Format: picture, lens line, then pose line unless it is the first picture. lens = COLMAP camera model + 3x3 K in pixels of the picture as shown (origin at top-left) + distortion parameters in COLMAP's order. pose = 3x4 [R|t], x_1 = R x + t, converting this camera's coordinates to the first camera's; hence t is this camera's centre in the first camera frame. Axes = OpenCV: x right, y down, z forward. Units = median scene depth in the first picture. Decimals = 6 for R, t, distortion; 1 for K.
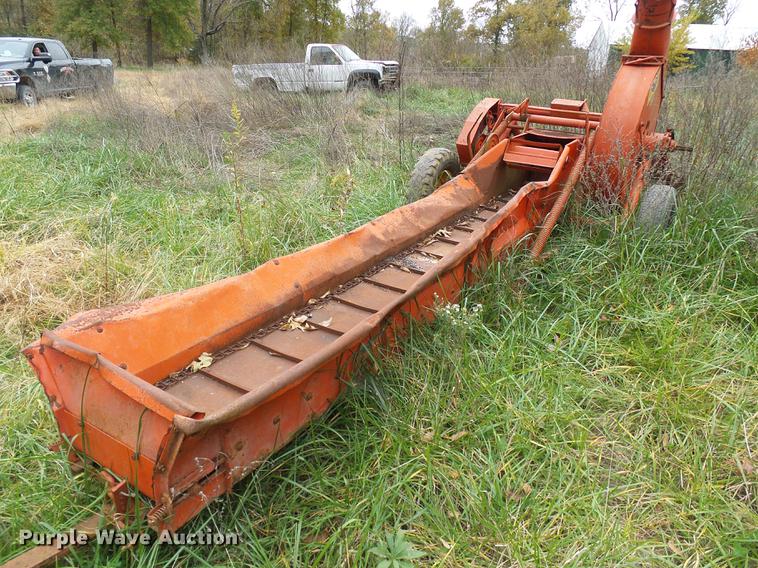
lens RADIAL K [[520.4, 0, 382.5], [0, 520.4, 285.9], [0, 0, 1]] dist [-0.005053, 0.002314]
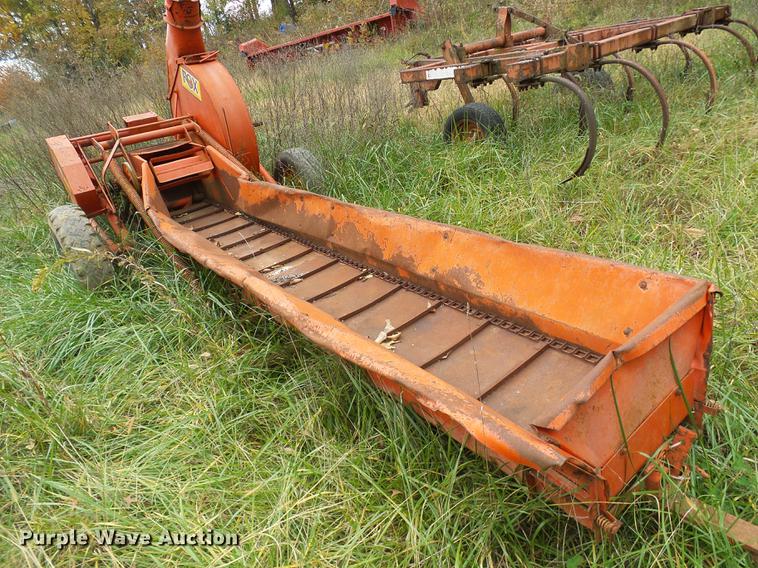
lens RADIAL K [[520.4, 0, 382.5], [0, 520.4, 285.9], [0, 0, 1]] dist [-0.005053, 0.002314]
pose [[0.308204, -0.484991, 0.818410, -0.437394], [0.537003, 0.798815, 0.271150, -0.126805], [-0.785263, 0.355918, 0.506639, 0.283527]]
